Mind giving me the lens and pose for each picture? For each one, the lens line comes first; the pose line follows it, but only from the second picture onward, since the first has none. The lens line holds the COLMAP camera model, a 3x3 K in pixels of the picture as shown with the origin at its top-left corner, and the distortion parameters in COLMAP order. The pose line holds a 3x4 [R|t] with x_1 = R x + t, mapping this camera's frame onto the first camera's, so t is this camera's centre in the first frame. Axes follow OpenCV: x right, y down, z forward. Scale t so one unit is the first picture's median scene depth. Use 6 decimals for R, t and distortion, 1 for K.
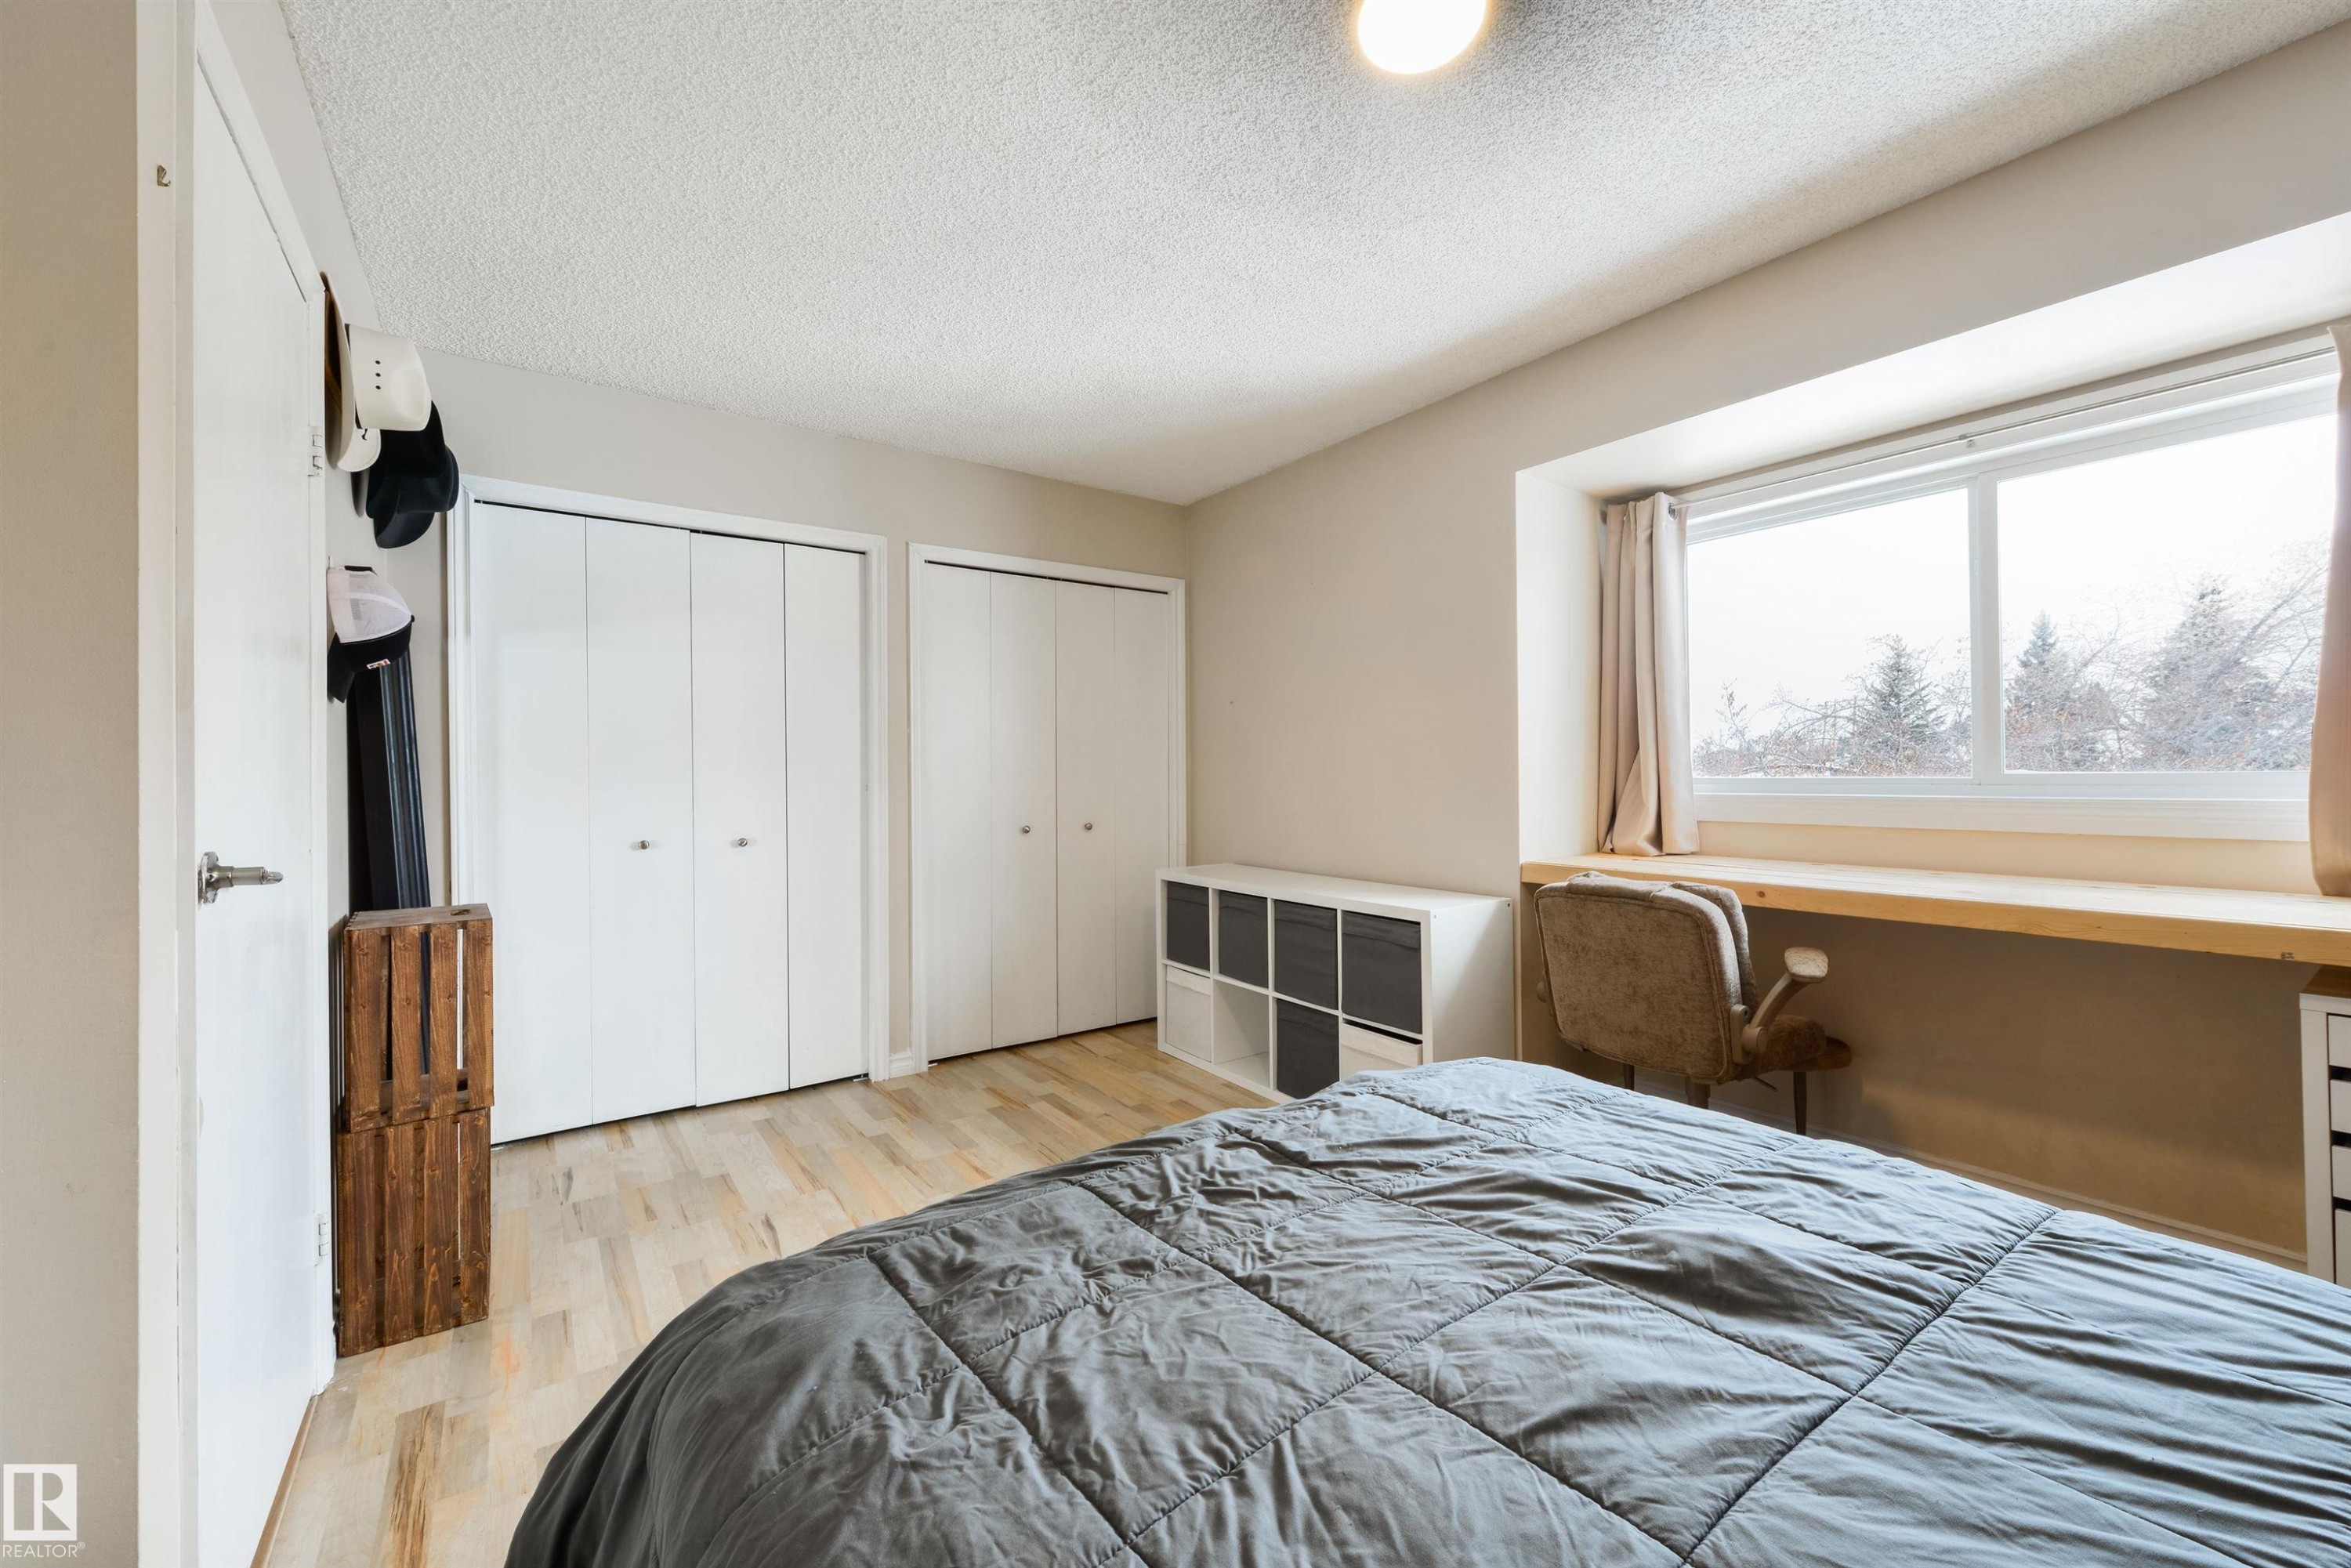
lens RADIAL K [[918.8, 0, 1195.6], [0, 918.8, 772.1], [0, 0, 1]] dist [0.003475, -0.002185]
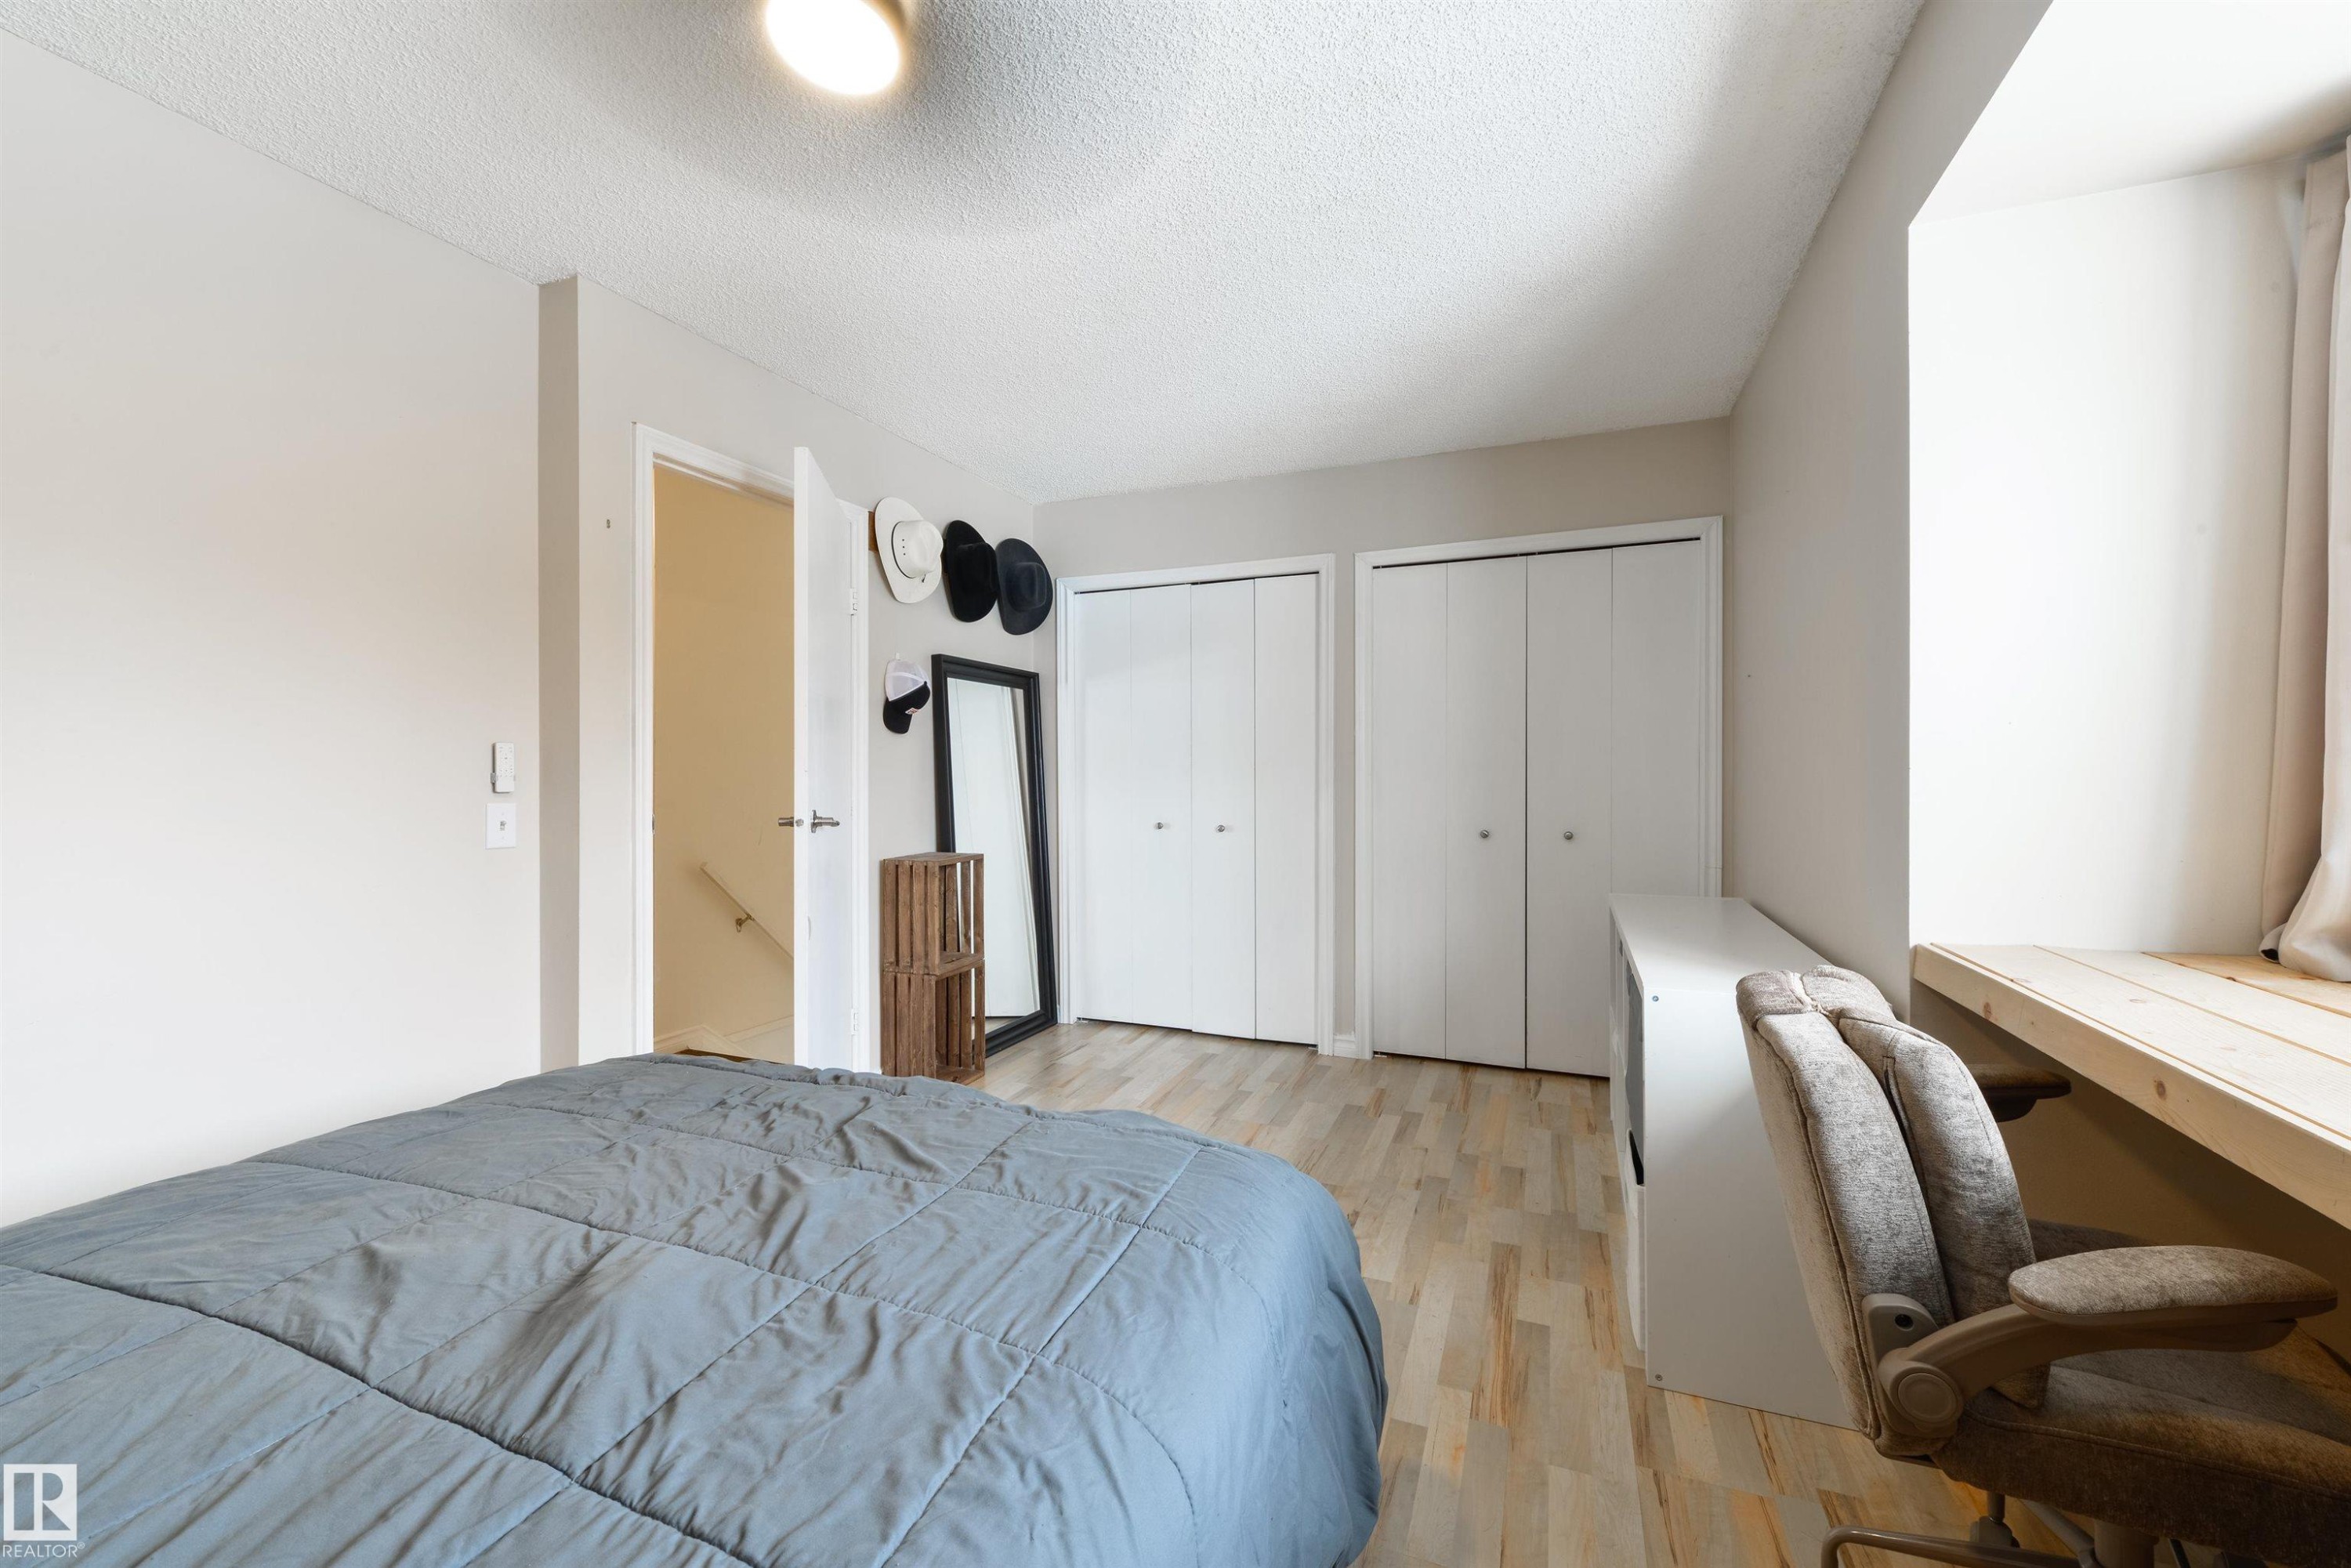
lens RADIAL K [[918.8, 0, 1176.6], [0, 918.8, 771.5], [0, 0, 1]] dist [0.003475, -0.002185]
pose [[0.516291, 0.003834, -0.856405, 0.601586], [-0.001655, 0.999993, 0.003479, -0.004035], [0.856412, -0.000379, 0.516293, 0.350468]]
